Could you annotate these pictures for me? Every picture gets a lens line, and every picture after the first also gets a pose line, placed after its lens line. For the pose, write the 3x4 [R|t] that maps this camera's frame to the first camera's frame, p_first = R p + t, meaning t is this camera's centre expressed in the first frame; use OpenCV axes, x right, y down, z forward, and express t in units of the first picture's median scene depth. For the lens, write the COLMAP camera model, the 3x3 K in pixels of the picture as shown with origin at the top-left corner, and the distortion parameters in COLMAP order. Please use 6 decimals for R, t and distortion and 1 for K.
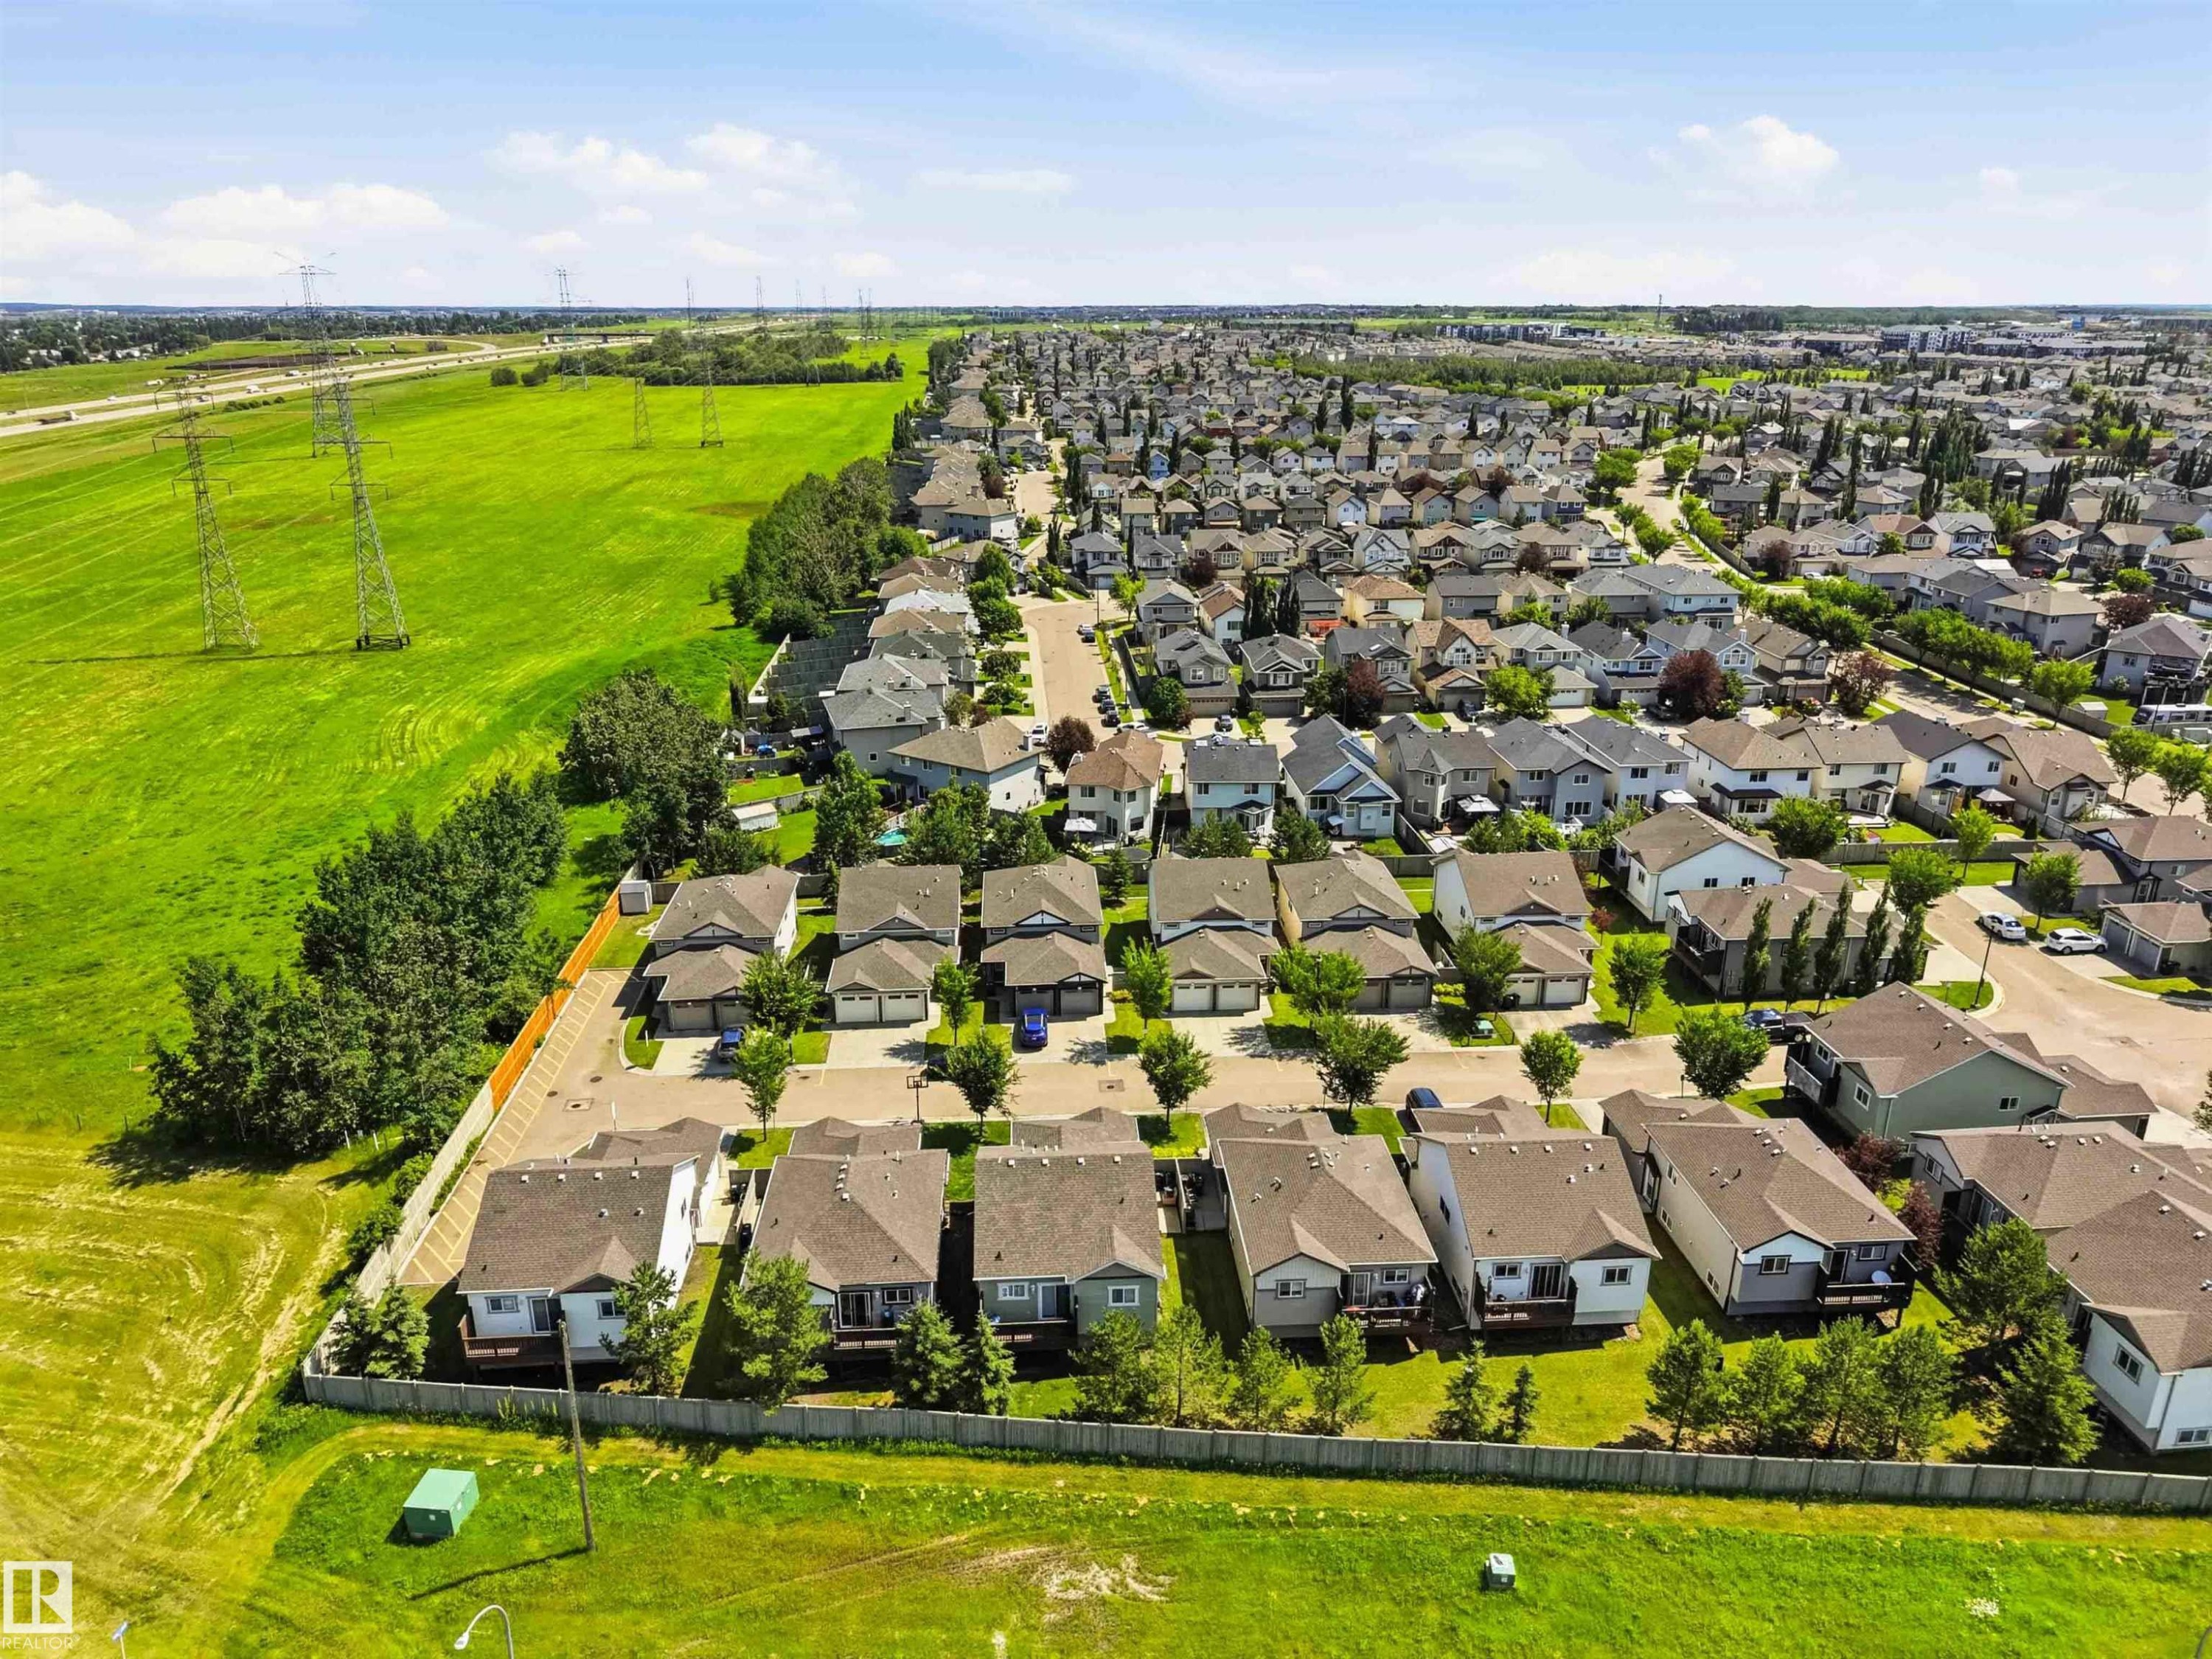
lens RADIAL K [[1513.2, 0, 1106.5], [0, 1513.2, 833.5], [0, 0, 1]] dist [0.019284, -0.019576]
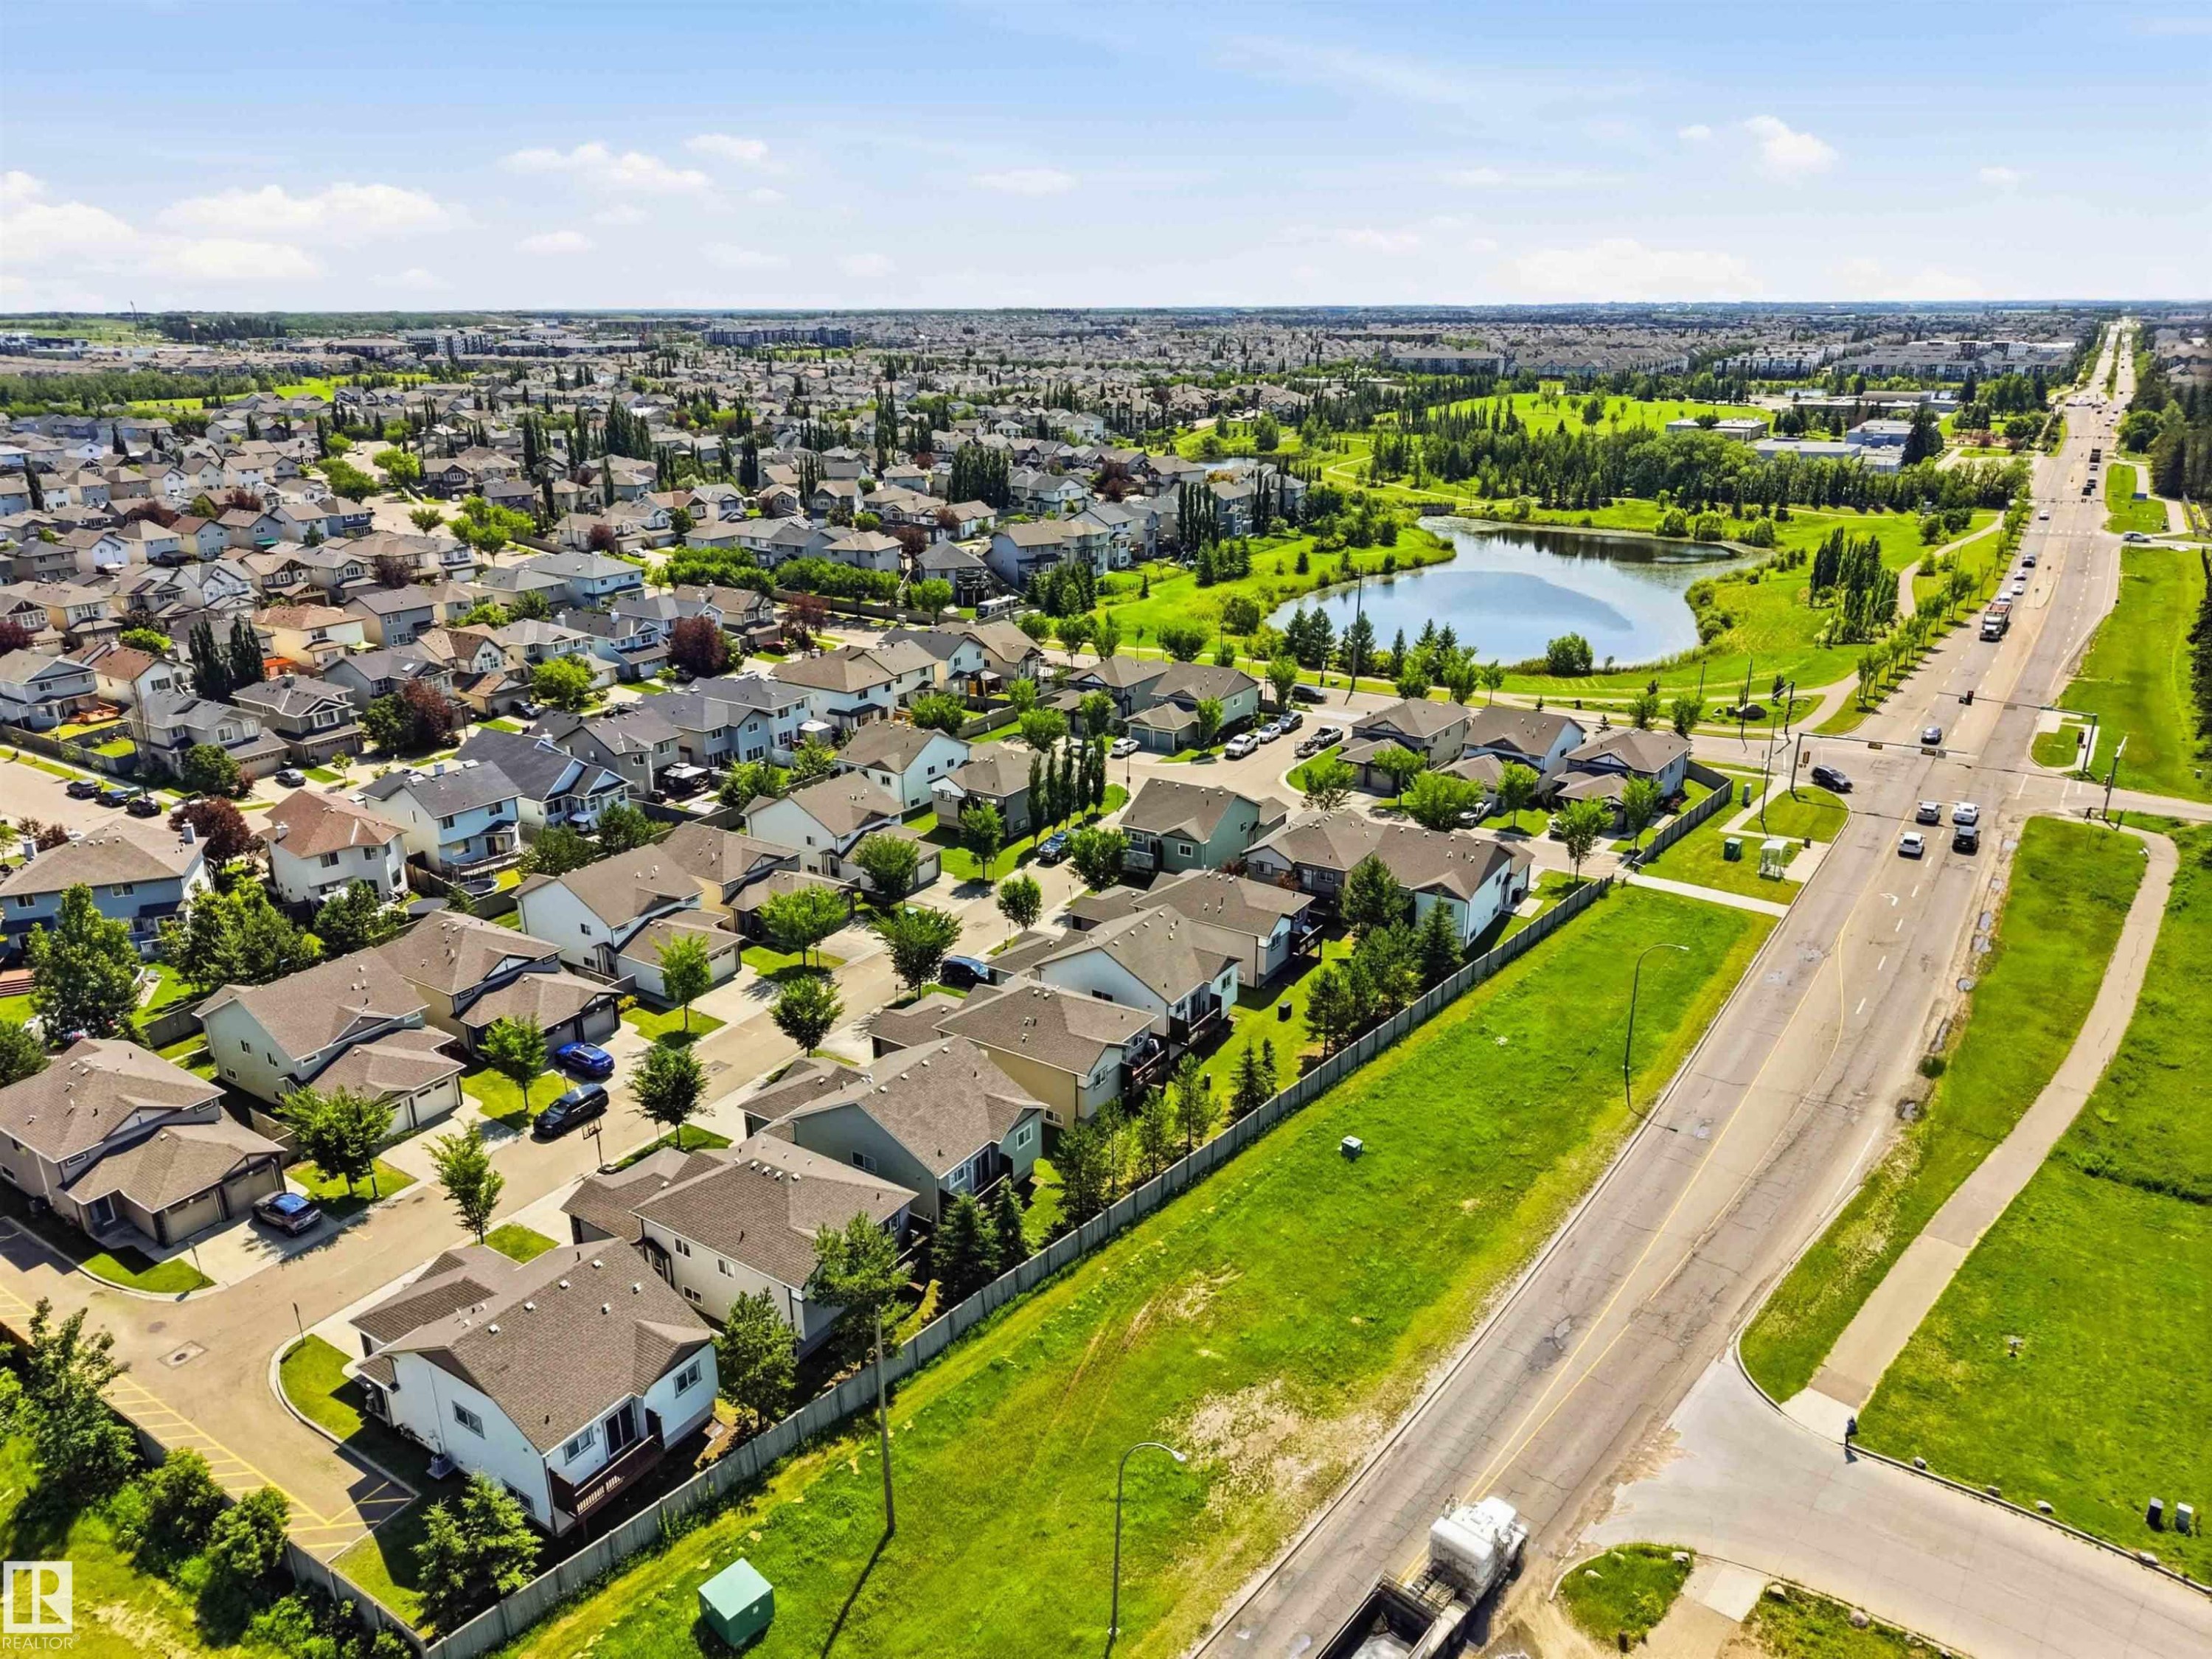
lens RADIAL K [[1513.2, 0, 1106.7], [0, 1513.2, 828.2], [0, 0, 1]] dist [0.019284, -0.019576]
pose [[0.588712, -0.265522, 0.763490, -0.419310], [0.269719, 0.954907, 0.124117, -0.033011], [-0.762017, 0.132858, 0.633781, 0.079357]]
